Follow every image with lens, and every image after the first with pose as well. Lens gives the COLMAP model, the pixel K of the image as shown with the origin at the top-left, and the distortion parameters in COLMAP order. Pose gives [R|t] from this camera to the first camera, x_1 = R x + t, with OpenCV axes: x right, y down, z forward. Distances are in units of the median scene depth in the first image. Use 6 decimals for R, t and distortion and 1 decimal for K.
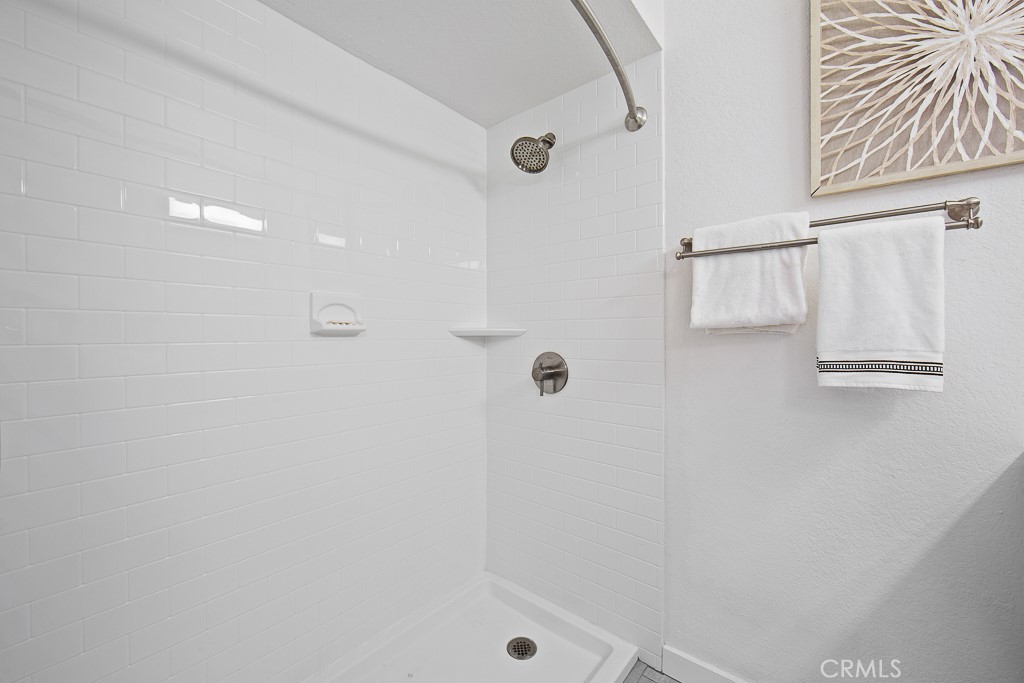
lens RADIAL K [[406.8, 0, 509.5], [0, 406.8, 336.5], [0, 0, 1]] dist [-0.014334, 0.002835]
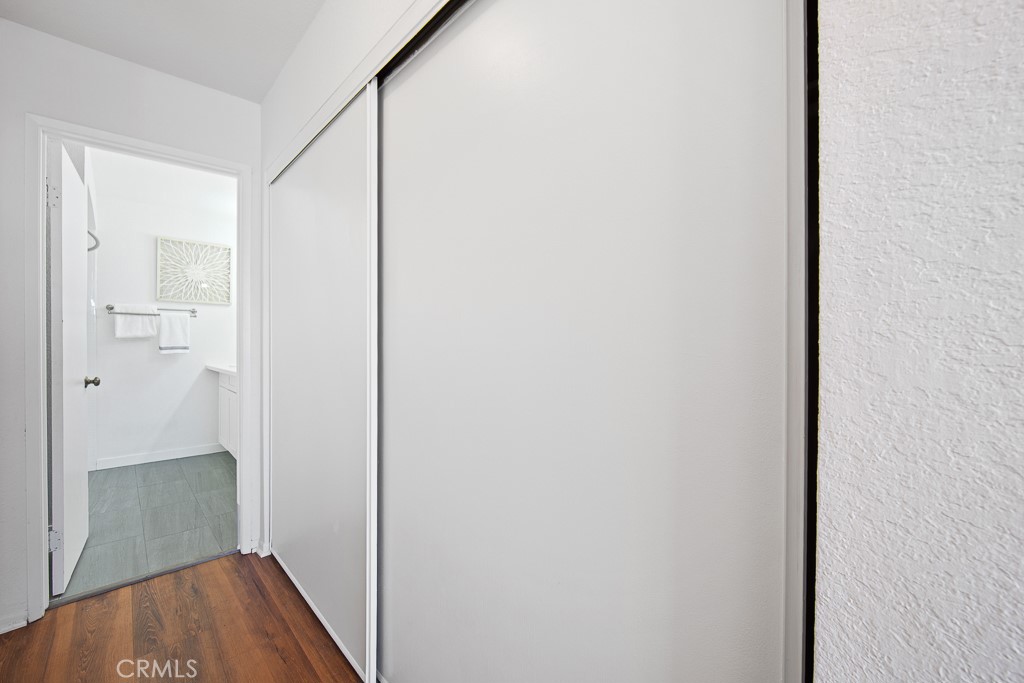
lens RADIAL K [[413.0, 0, 514.0], [0, 413.0, 345.3], [0, 0, 1]] dist [-0.010282, 0.000690]
pose [[0.116305, -0.006670, 0.993191, -2.557303], [-0.005862, 0.999955, 0.007402, -0.004975], [-0.993196, -0.006683, 0.116261, -2.627302]]
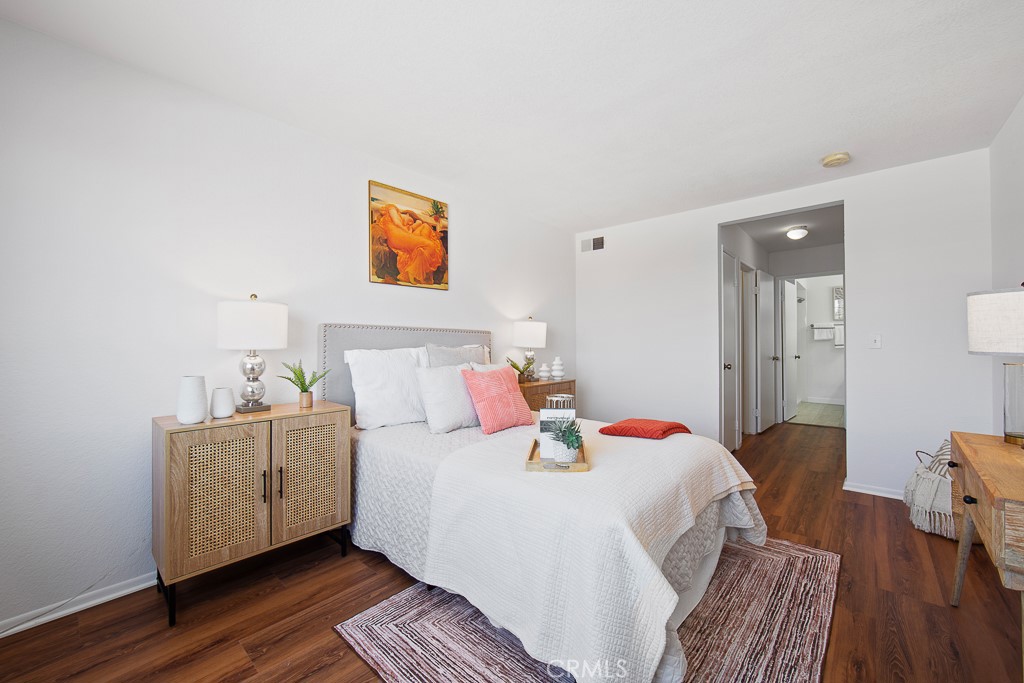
lens RADIAL K [[406.8, 0, 509.5], [0, 406.8, 336.5], [0, 0, 1]] dist [-0.014334, 0.002835]
pose [[0.999410, -0.002241, -0.034260, -4.671658], [0.001838, 0.999929, -0.011798, -0.009652], [0.034284, 0.011728, 0.999343, -6.235558]]
